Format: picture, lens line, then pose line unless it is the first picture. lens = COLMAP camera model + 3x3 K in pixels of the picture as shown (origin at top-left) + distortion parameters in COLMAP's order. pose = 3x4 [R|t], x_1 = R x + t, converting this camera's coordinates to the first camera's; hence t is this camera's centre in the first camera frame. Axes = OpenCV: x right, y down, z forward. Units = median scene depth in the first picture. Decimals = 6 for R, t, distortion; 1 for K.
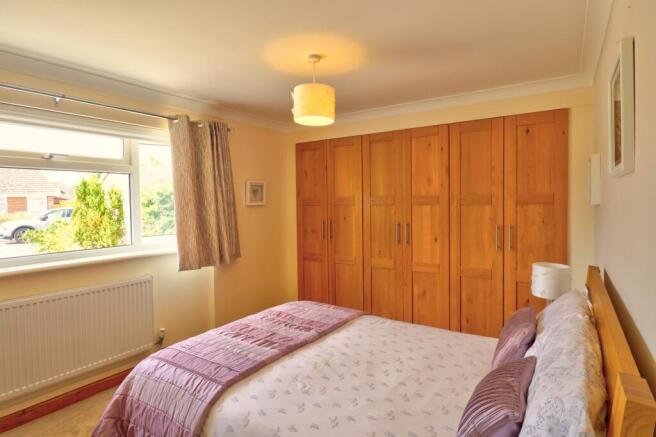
lens RADIAL K [[361.9, 0, 332.4], [0, 361.9, 216.2], [0, 0, 1]] dist [-0.006537, -0.000958]
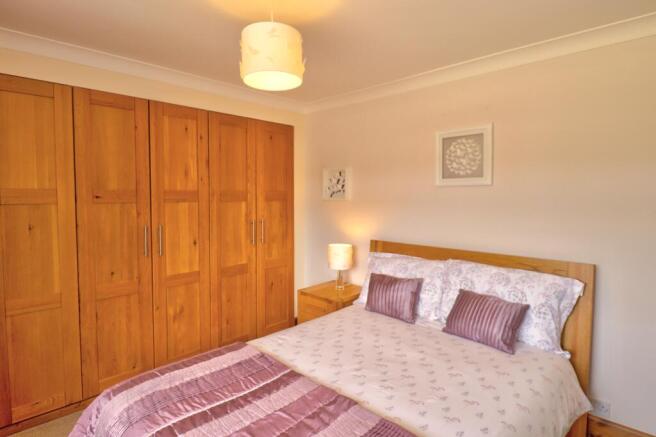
lens RADIAL K [[361.9, 0, 332.5], [0, 361.9, 216.3], [0, 0, 1]] dist [-0.006537, -0.000958]
pose [[0.153192, -0.047039, 0.987076, -0.523528], [0.036055, 0.998467, 0.041987, -0.022420], [-0.987538, 0.029157, 0.154653, 0.568146]]
